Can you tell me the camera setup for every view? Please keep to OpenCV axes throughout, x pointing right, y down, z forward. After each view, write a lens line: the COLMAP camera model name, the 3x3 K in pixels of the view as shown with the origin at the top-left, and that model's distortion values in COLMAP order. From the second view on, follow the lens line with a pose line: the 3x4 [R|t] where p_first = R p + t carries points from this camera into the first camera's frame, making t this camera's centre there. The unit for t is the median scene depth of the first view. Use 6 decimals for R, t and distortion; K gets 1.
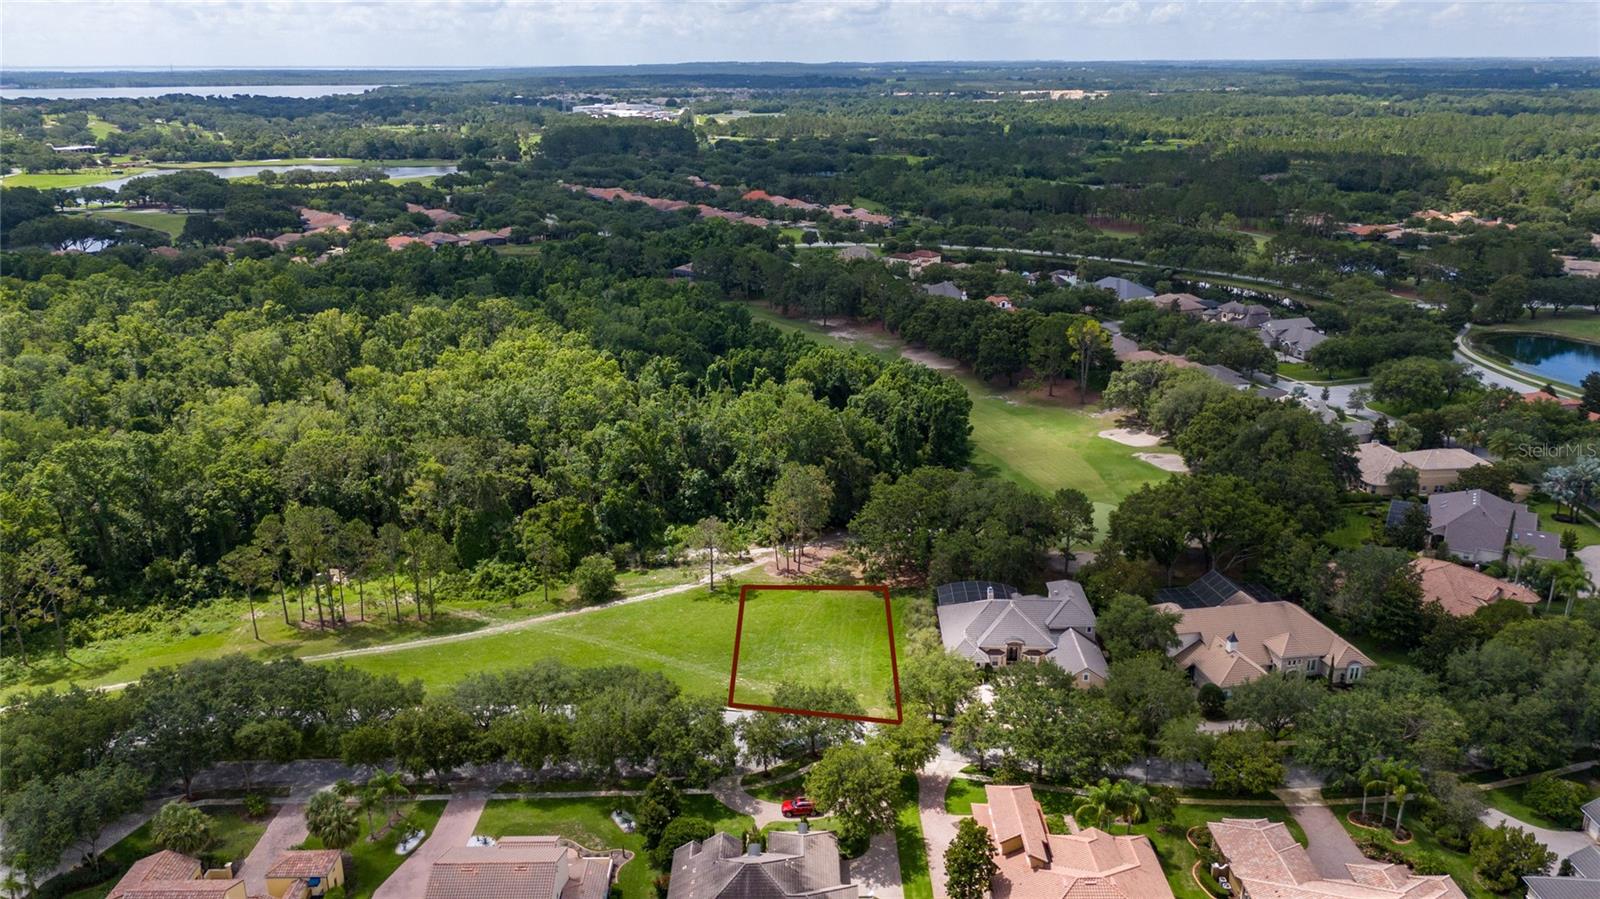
lens RADIAL K [[1185.7, 0, 797.5], [0, 1185.7, 450.4], [0, 0, 1]] dist [0.061647, -0.060758]
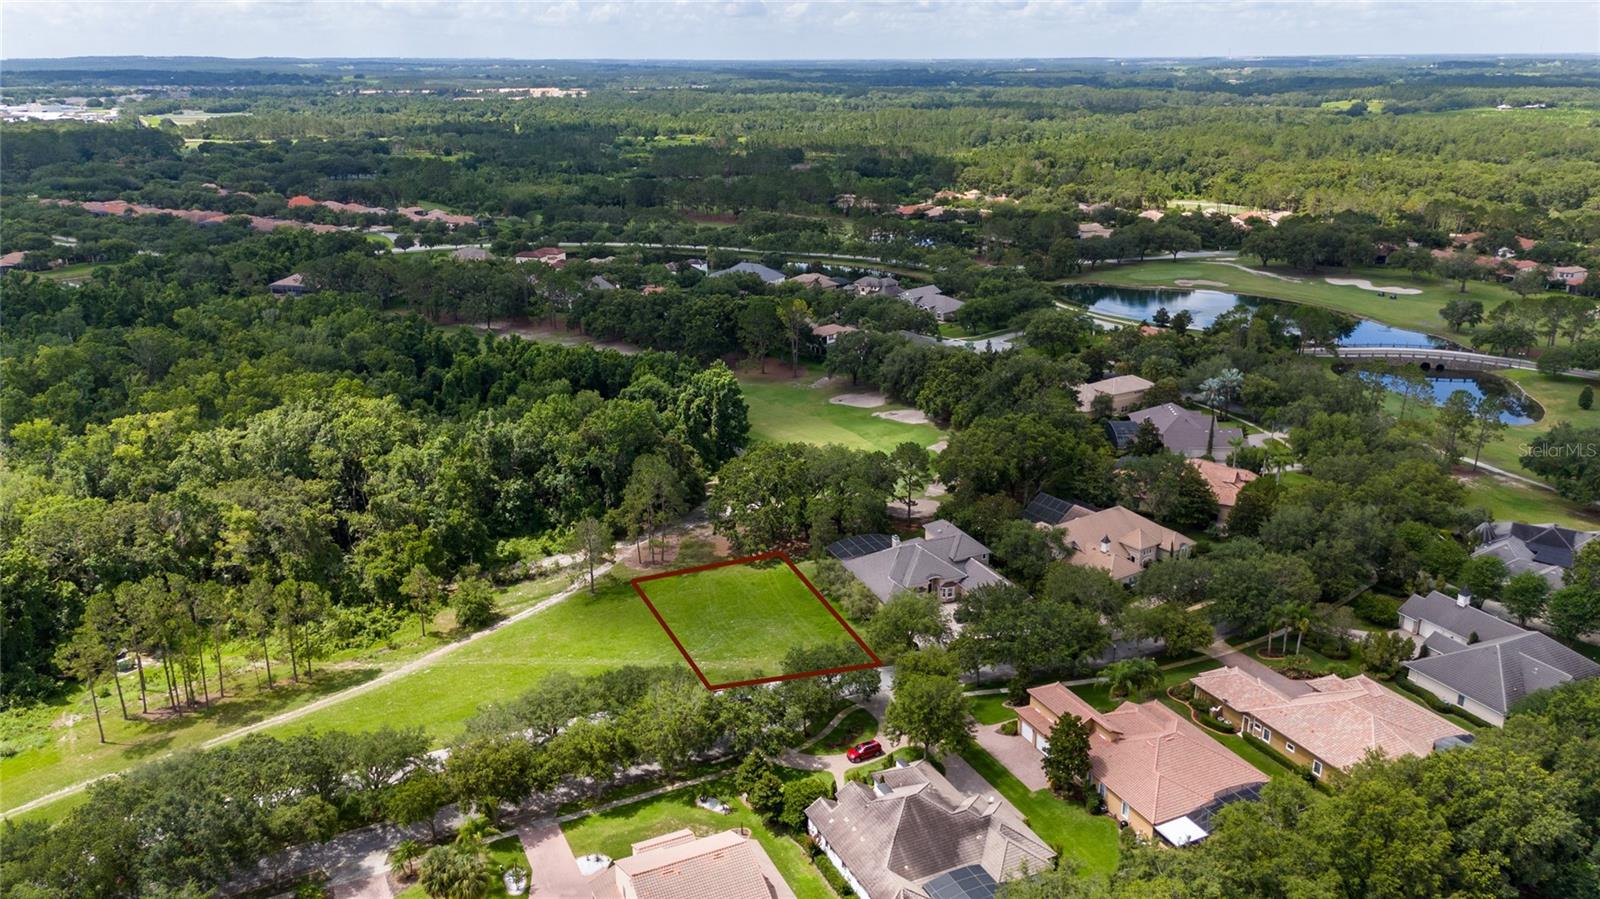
lens RADIAL K [[1185.7, 0, 806.3], [0, 1185.7, 455.7], [0, 0, 1]] dist [0.061647, -0.060758]
pose [[0.903025, -0.133479, 0.408325, -0.263735], [0.131317, 0.990775, 0.033465, -0.004274], [-0.409025, 0.023401, 0.912223, 0.022033]]
